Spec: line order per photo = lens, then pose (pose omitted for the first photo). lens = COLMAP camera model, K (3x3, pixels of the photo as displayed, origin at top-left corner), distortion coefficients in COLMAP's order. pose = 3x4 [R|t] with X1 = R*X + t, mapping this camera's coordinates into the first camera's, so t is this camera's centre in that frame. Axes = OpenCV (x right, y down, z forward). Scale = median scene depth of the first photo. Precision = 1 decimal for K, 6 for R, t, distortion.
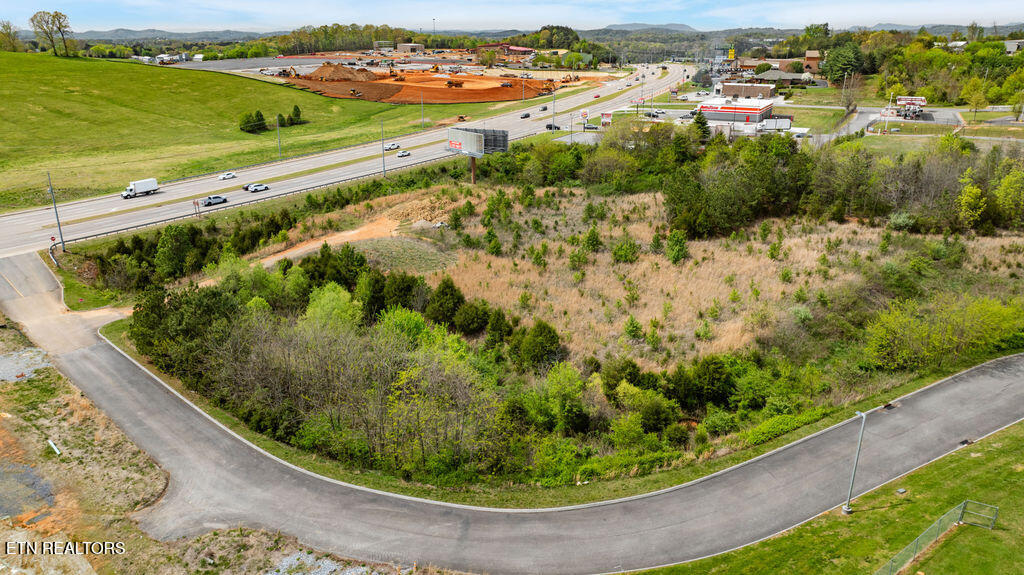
lens RADIAL K [[723.5, 0, 512.7], [0, 723.5, 287.1], [0, 0, 1]] dist [-0.020888, 0.009465]
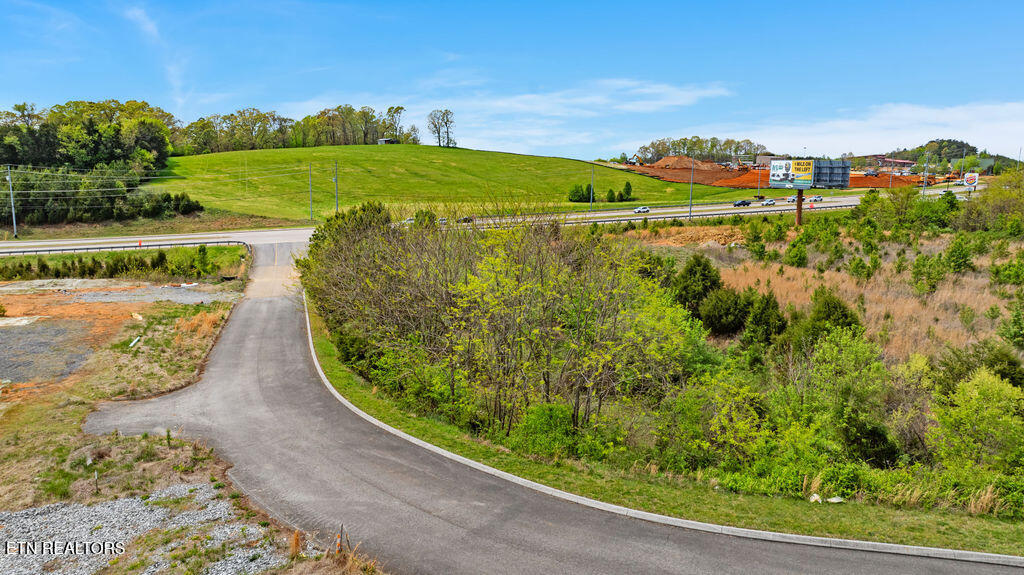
lens RADIAL K [[723.5, 0, 512.3], [0, 723.5, 288.6], [0, 0, 1]] dist [-0.020888, 0.009465]
pose [[0.884493, 0.089282, -0.457932, 0.025596], [-0.167336, 0.976923, -0.132739, 0.053278], [0.435513, 0.194035, 0.879022, 0.123681]]
